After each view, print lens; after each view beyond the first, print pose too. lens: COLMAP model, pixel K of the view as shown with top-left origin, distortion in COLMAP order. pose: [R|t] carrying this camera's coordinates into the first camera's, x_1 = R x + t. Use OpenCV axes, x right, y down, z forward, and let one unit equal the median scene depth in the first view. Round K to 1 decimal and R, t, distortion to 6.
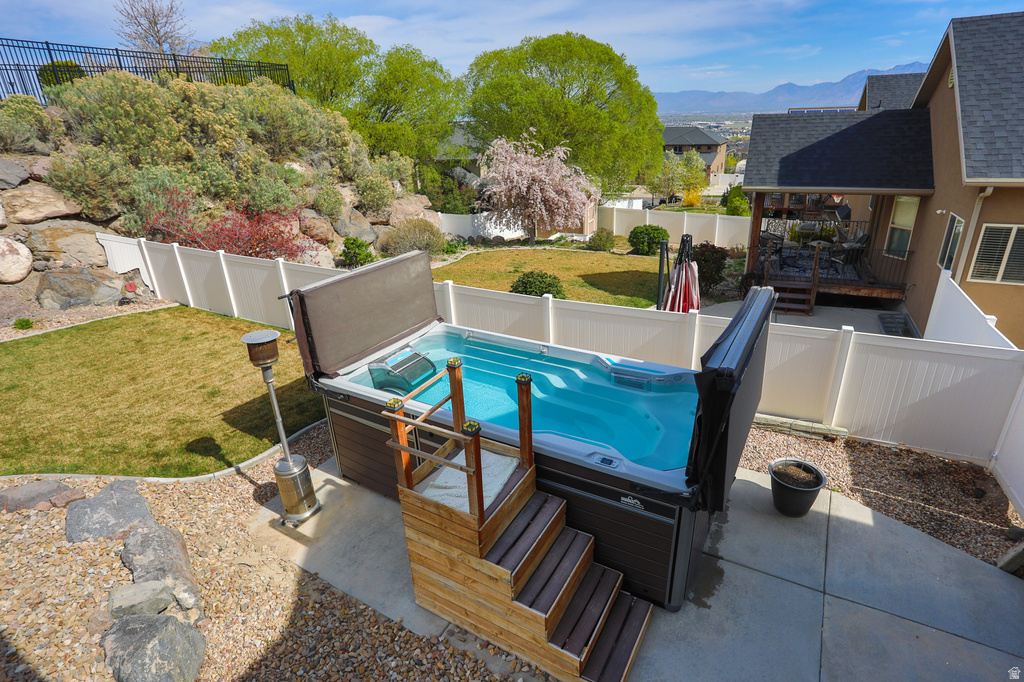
lens RADIAL K [[527.8, 0, 512.0], [0, 527.8, 341.0], [0, 0, 1]] dist [-0.065765, 0.025876]
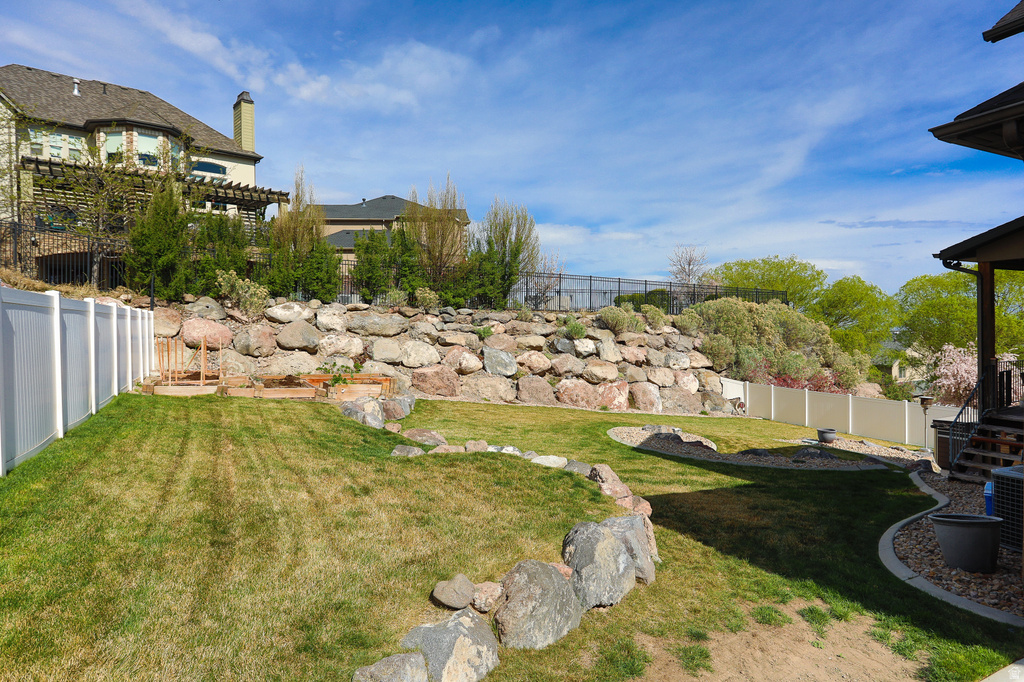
lens RADIAL K [[608.4, 0, 512.0], [0, 608.4, 341.0], [0, 0, 1]] dist [-0.059383, 0.033622]
pose [[0.849537, 0.039238, -0.526068, -0.293513], [-0.229027, 0.925779, -0.300800, 0.512814], [0.475220, 0.376024, 0.795470, -1.196028]]
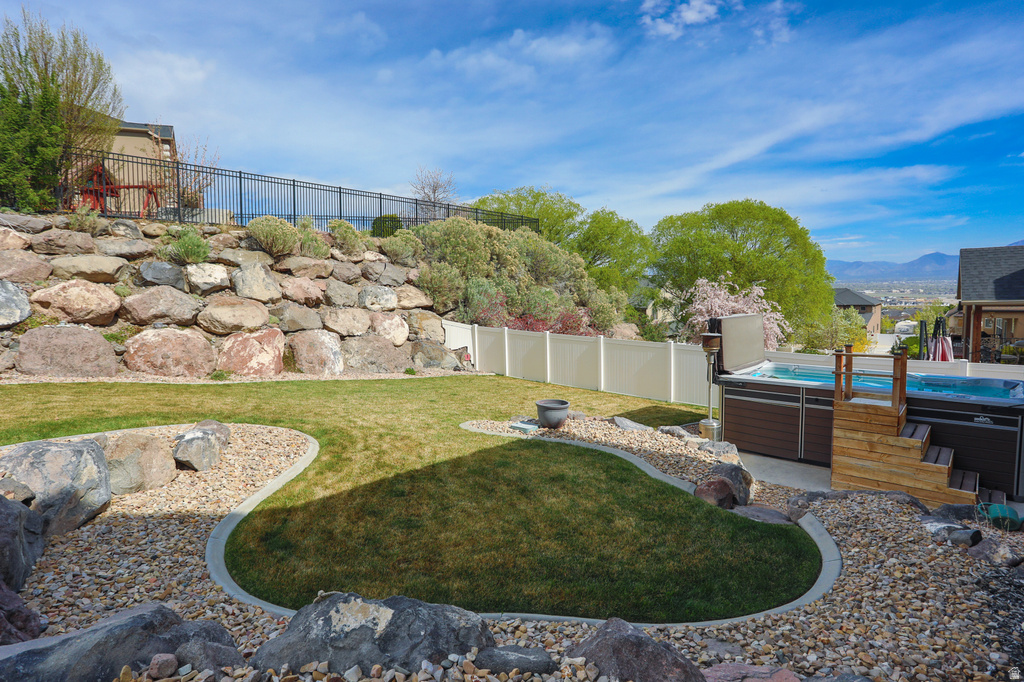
lens RADIAL K [[546.0, 0, 505.4], [0, 546.0, 330.5], [0, 0, 1]] dist [-0.102555, 0.050826]
pose [[0.972037, 0.034999, -0.232205, -0.300736], [-0.105577, 0.948391, -0.299010, 0.237315], [0.209756, 0.315165, 0.925567, -0.320308]]
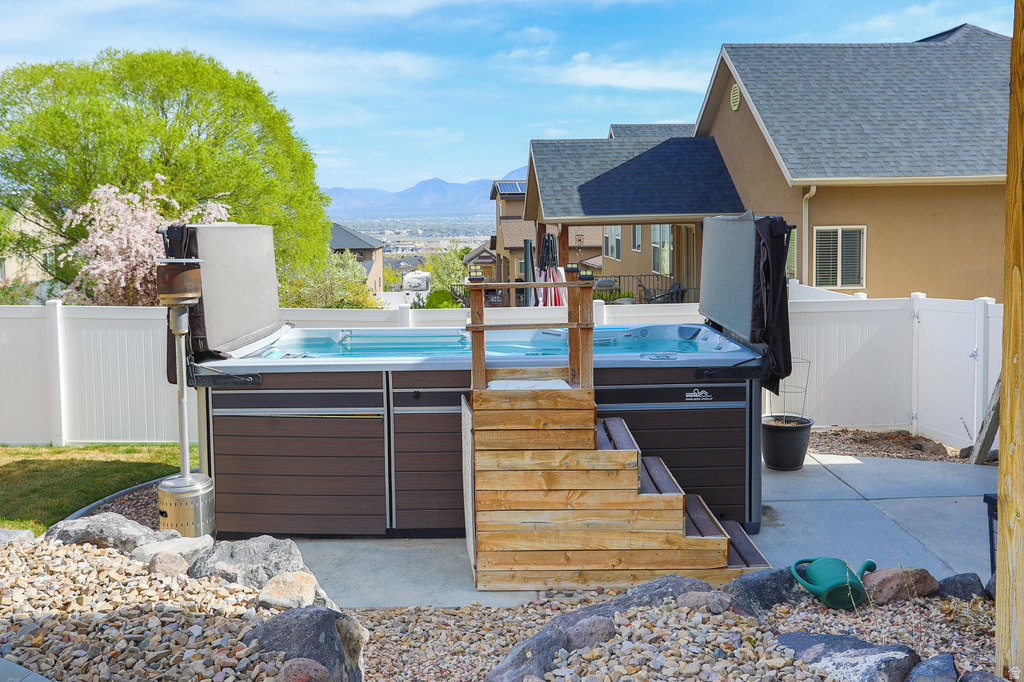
lens RADIAL K [[943.4, 0, 514.6], [0, 943.4, 273.8], [0, 0, 1]] dist [-0.002465, 0.008085]
pose [[0.860038, -0.001203, 0.510228, -0.302243], [0.178184, 0.937745, -0.298134, 0.185928], [-0.478106, 0.347321, 0.806711, -0.082777]]
